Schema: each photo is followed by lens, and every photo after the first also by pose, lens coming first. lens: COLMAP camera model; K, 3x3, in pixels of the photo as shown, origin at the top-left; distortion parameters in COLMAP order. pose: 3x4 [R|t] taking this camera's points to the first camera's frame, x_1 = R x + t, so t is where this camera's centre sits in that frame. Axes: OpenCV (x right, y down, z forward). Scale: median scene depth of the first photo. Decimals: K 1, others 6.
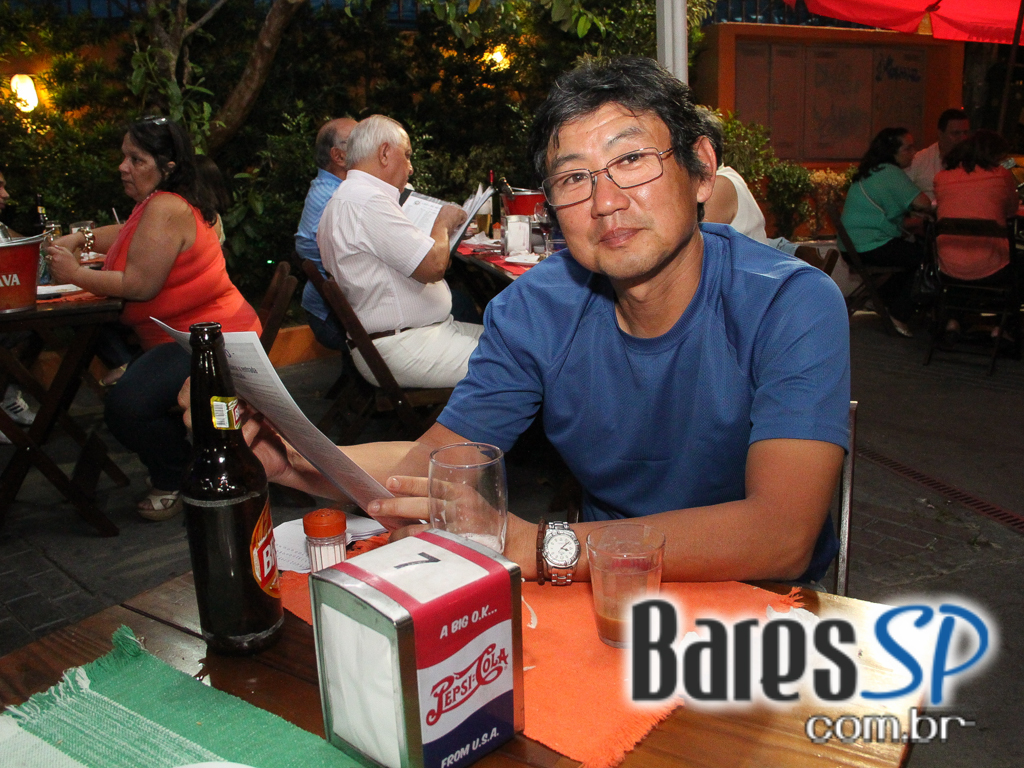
lens RADIAL K [[915.2, 0, 512.0], [0, 915.2, 384.0], [0, 0, 1]] dist [-0.170447, 0.128890]
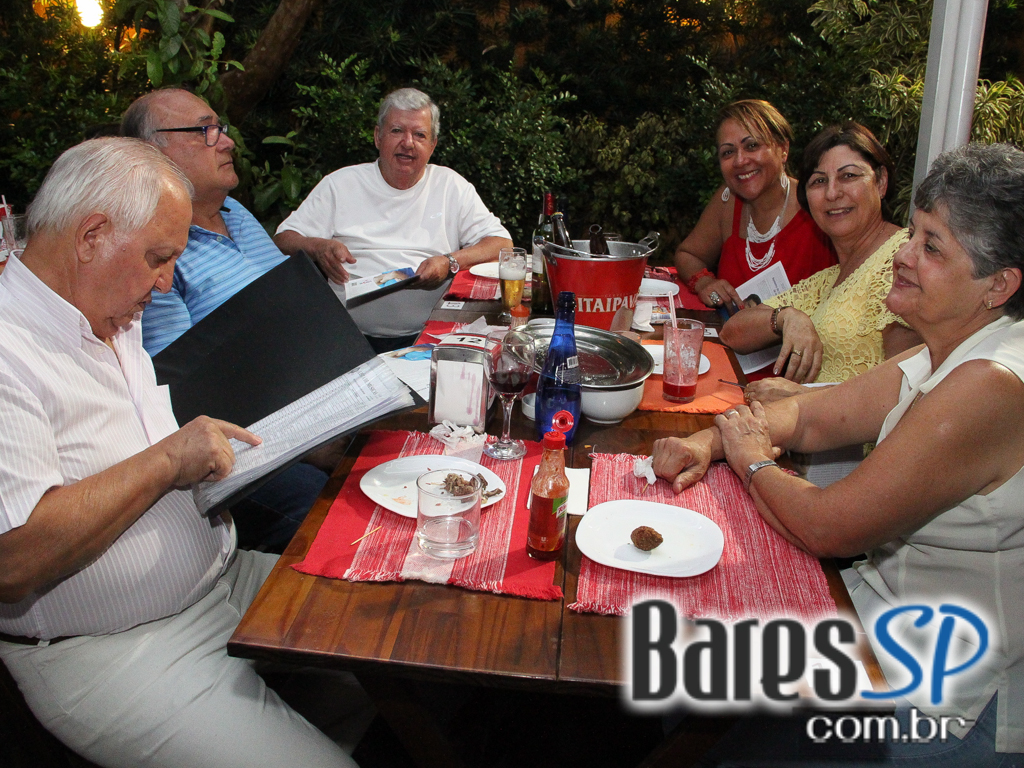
lens RADIAL K [[915.2, 0, 512.0], [0, 915.2, 384.0], [0, 0, 1]] dist [-0.170447, 0.128890]
pose [[0.945343, 0.152508, -0.288216, 0.103380], [-0.129582, 0.986800, 0.097131, -0.139460], [0.299225, -0.054475, 0.952626, 0.387871]]
